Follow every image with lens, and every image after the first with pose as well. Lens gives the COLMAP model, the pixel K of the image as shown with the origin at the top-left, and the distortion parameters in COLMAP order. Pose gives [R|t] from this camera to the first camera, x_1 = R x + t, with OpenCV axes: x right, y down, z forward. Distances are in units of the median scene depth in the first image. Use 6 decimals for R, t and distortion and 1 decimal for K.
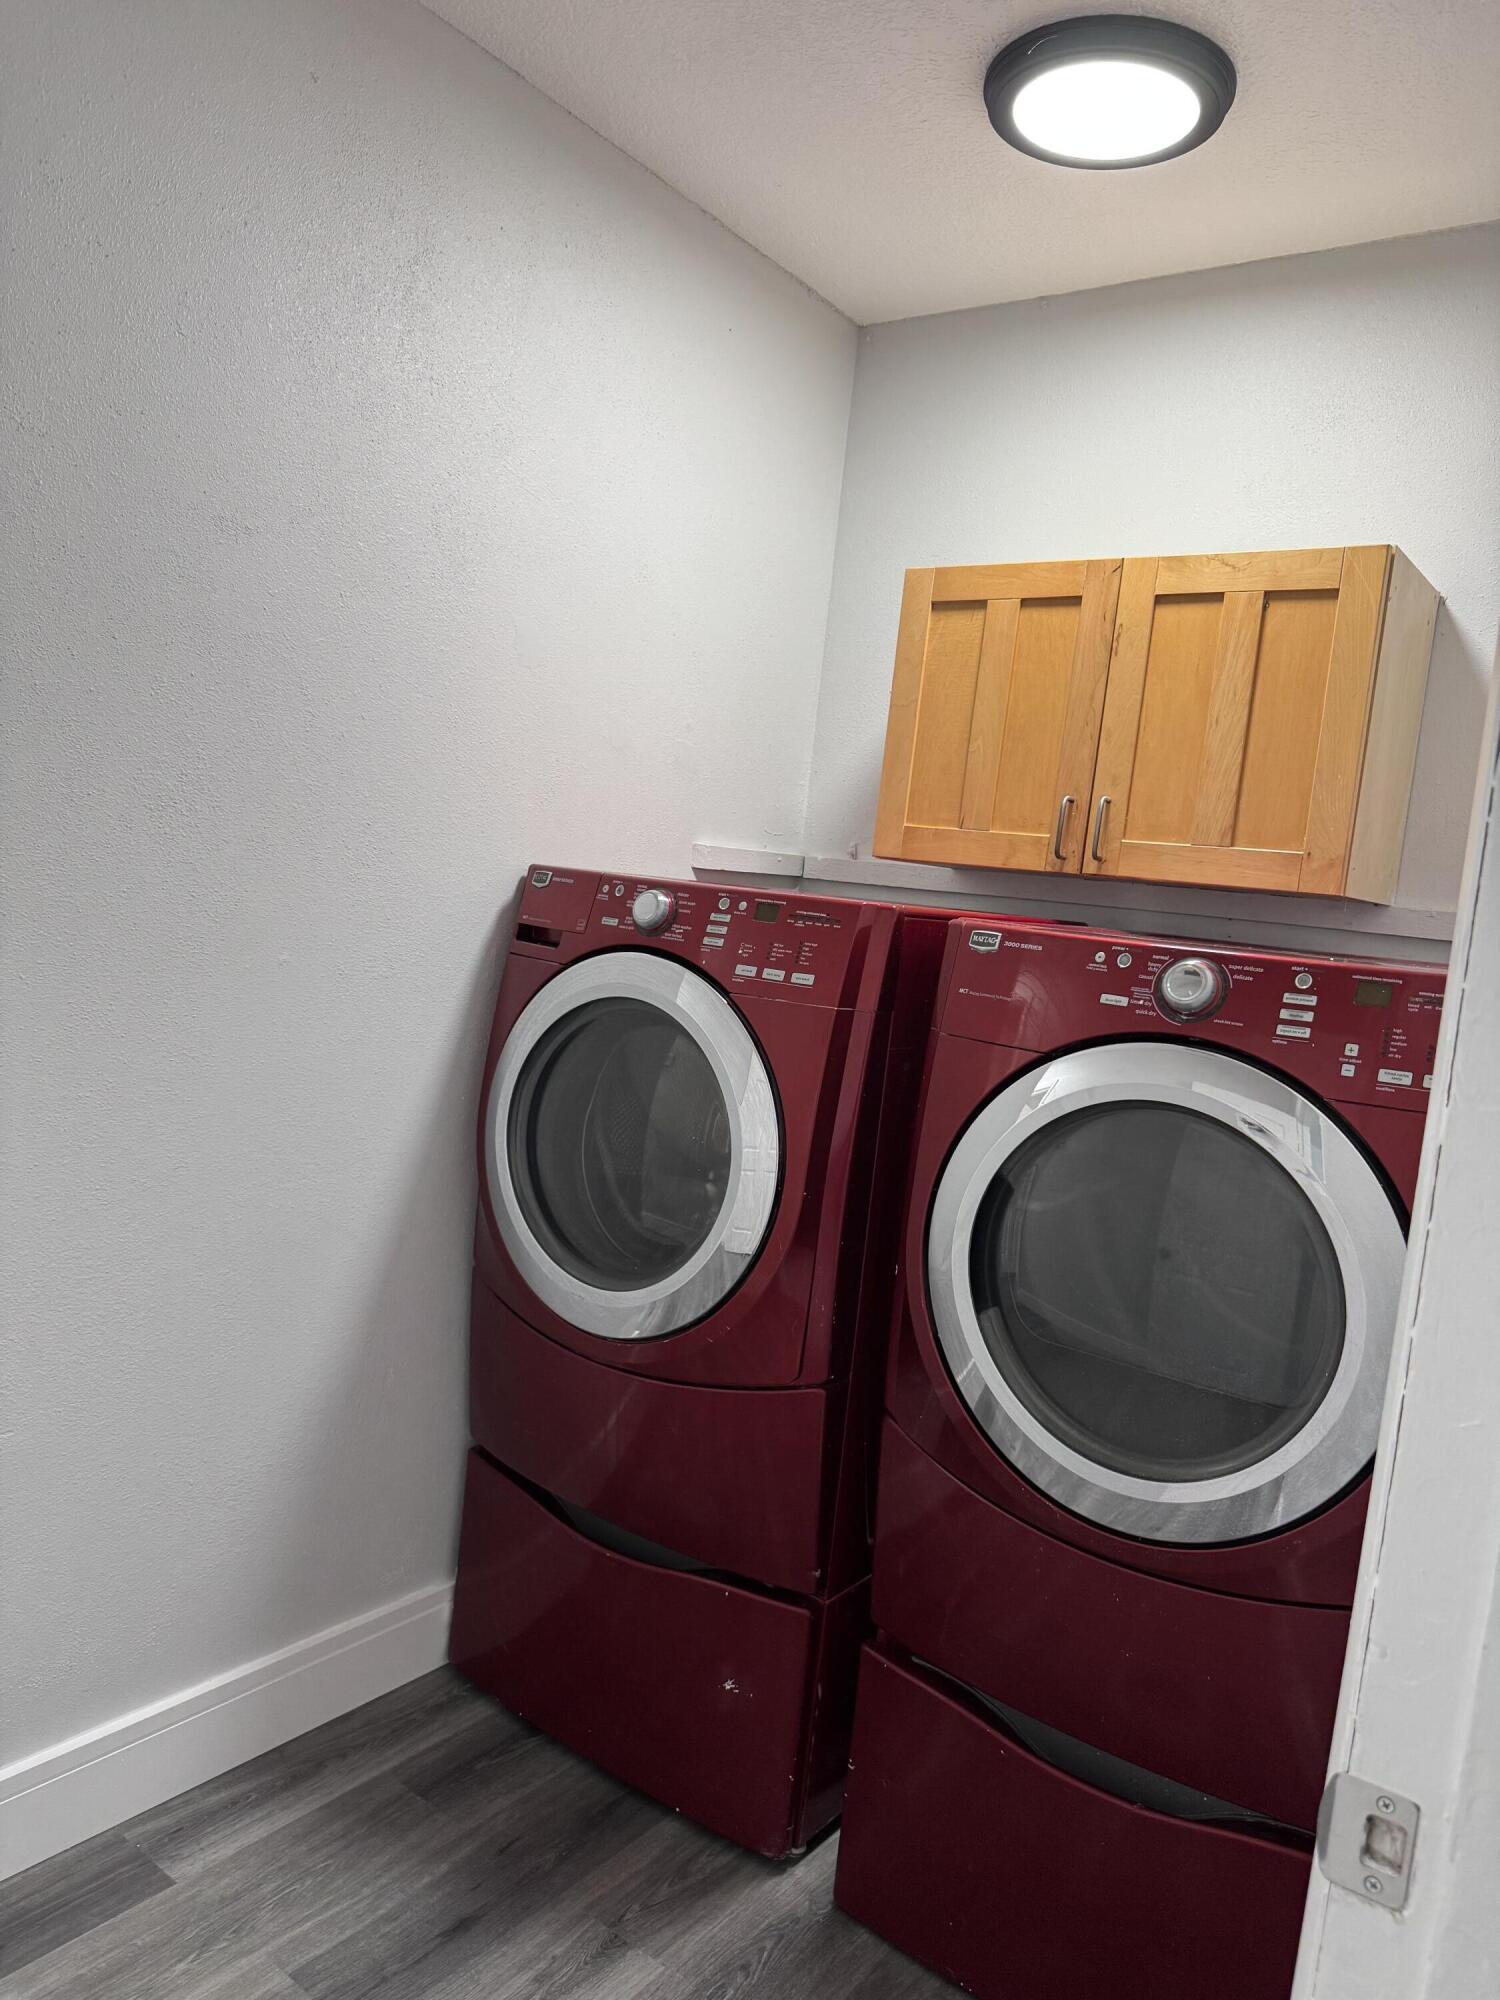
lens RADIAL K [[1400.0, 0, 736.1], [0, 1400.0, 1001.8], [0, 0, 1]] dist [0.062048, -0.071863]
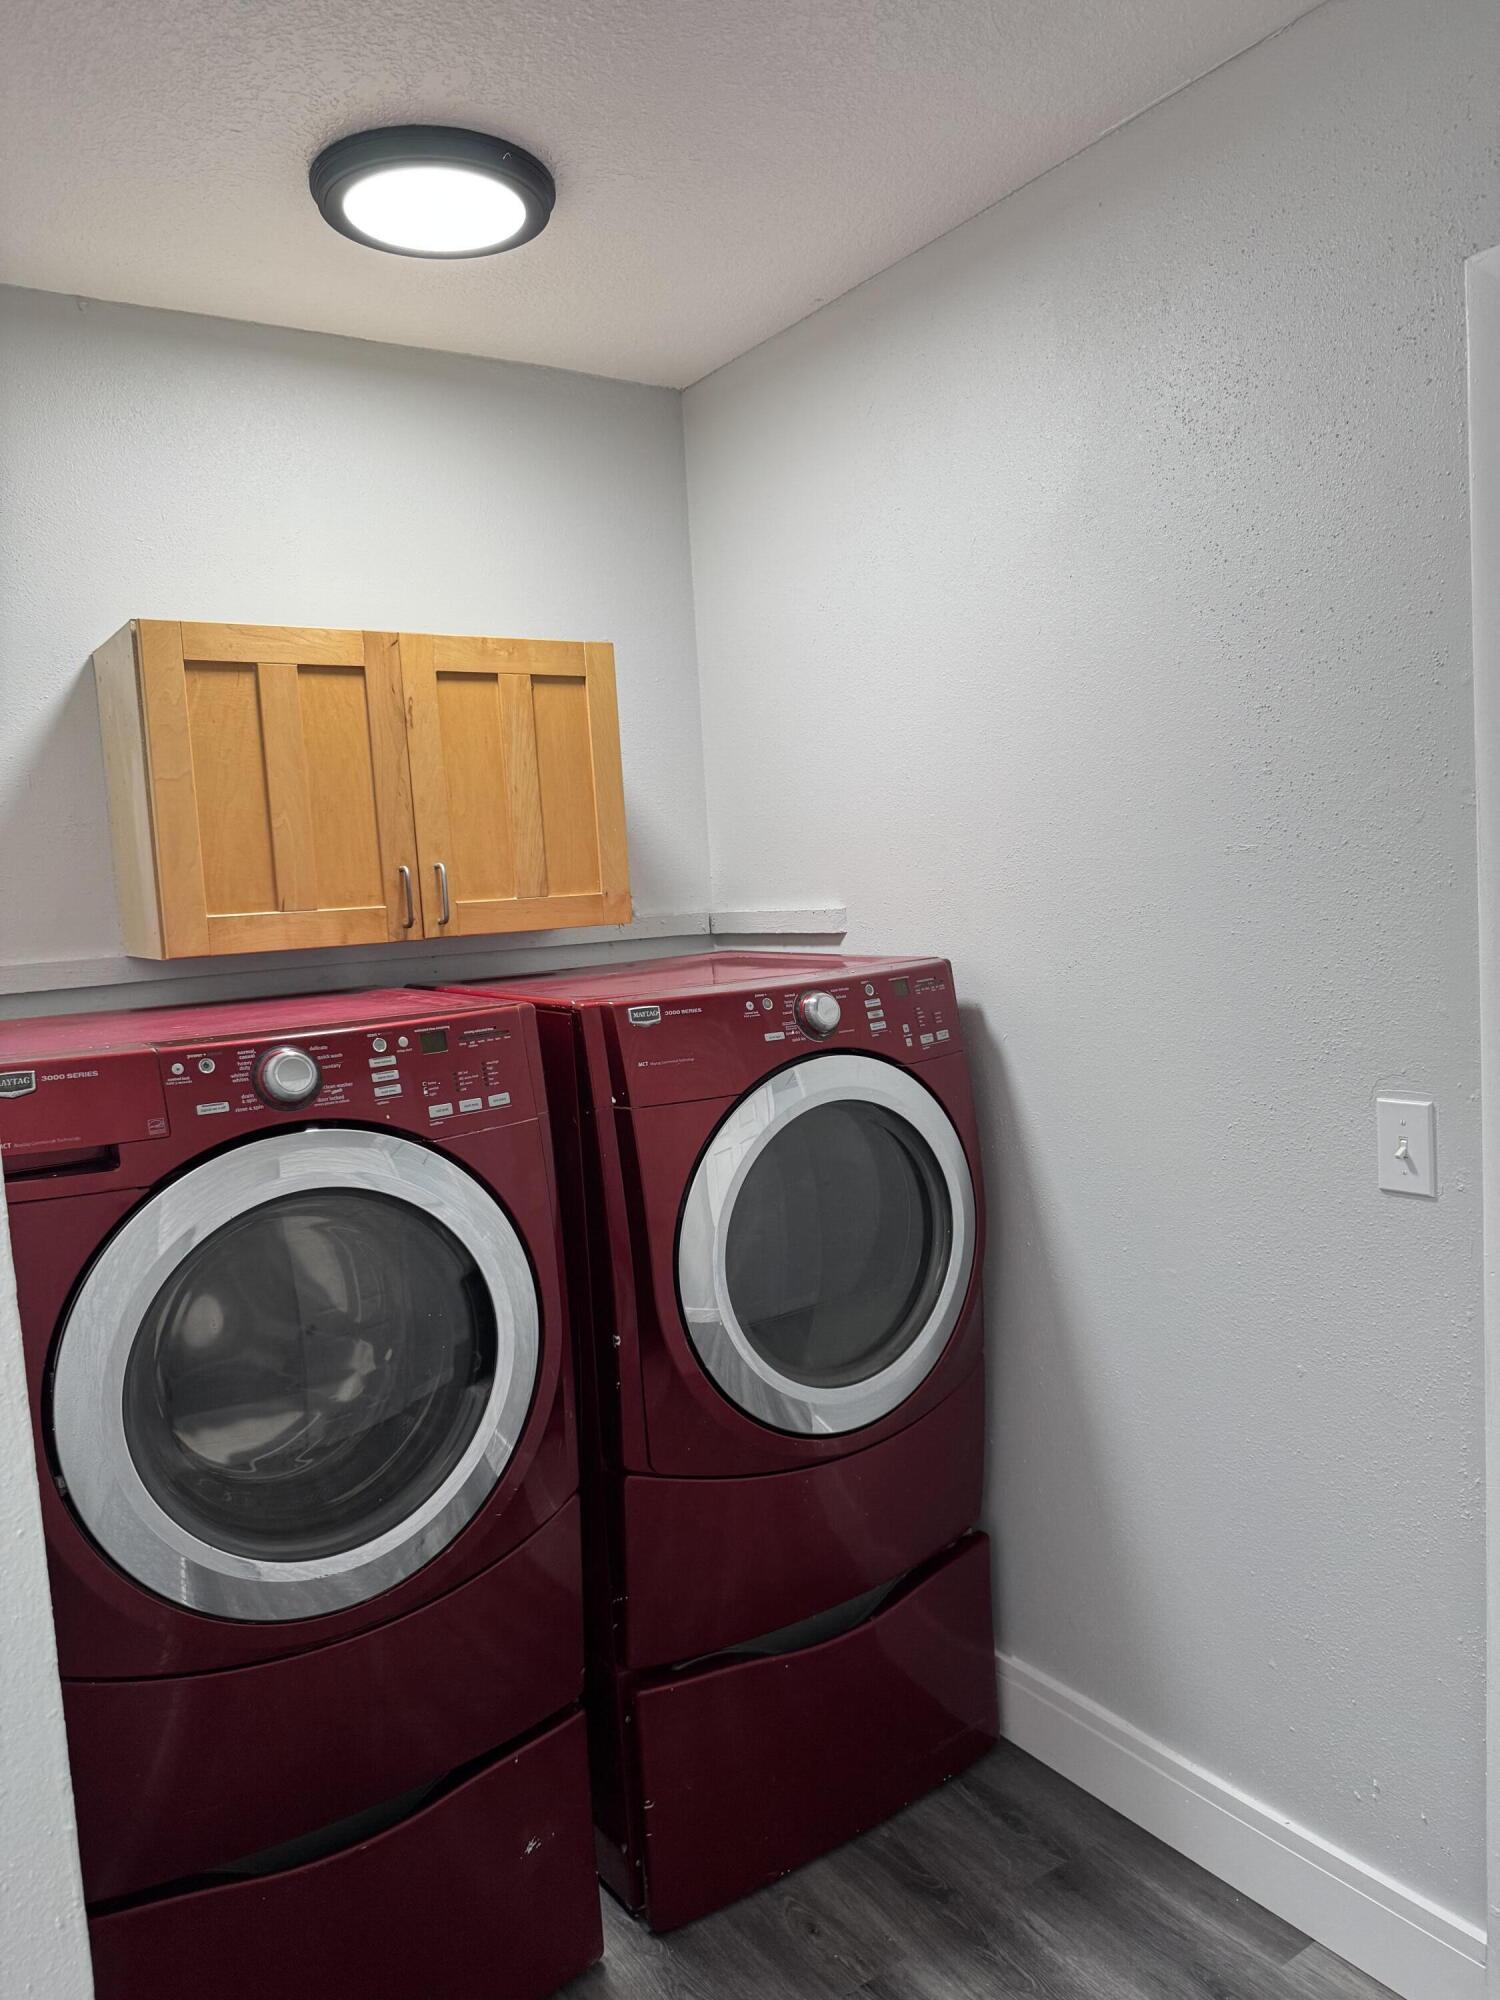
lens RADIAL K [[1400.0, 0, 736.1], [0, 1400.0, 1001.8], [0, 0, 1]] dist [0.062048, -0.071863]
pose [[0.329888, -0.213886, 0.919471, -0.713837], [0.176933, 0.970743, 0.162332, -0.194533], [-0.927291, 0.109134, 0.358080, 0.478972]]
